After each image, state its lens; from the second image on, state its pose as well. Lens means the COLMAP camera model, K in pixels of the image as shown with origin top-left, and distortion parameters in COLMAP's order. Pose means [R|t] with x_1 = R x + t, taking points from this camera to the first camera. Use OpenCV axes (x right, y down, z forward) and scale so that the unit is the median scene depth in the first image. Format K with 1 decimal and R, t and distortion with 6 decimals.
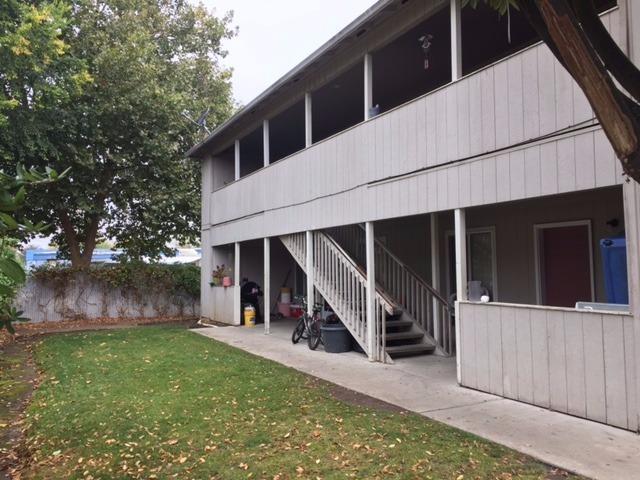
lens RADIAL K [[542.0, 0, 320.6], [0, 542.0, 232.2], [0, 0, 1]] dist [0.072303, -0.089278]
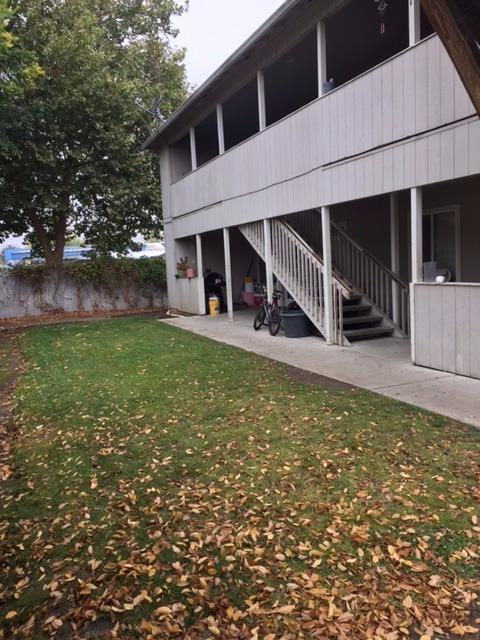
lens RADIAL K [[542.0, 0, 237.5], [0, 542.0, 314.3], [0, 0, 1]] dist [0.072303, -0.089278]
pose [[0.994795, -0.027572, -0.098094, 0.020785], [0.043594, 0.985304, 0.165151, 0.003336], [0.092098, -0.168568, 0.981378, -0.012385]]
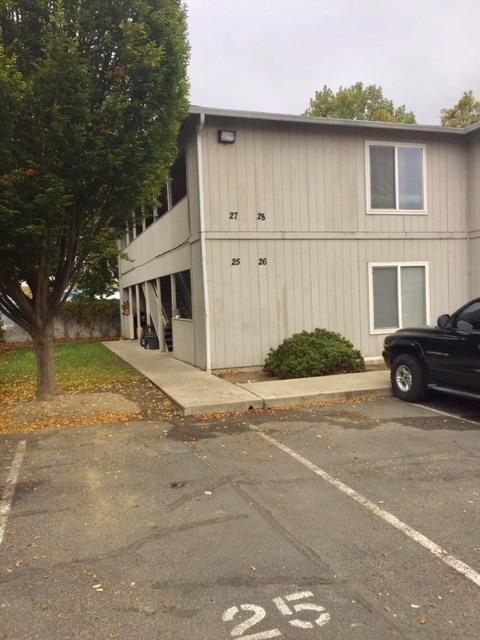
lens RADIAL K [[542.0, 0, 237.5], [0, 542.0, 314.3], [0, 0, 1]] dist [0.072303, -0.089278]
pose [[0.986139, -0.024580, -0.164093, 0.592363], [0.040712, 0.994579, 0.095686, -0.055042], [0.160851, -0.101040, 0.981793, -0.700567]]
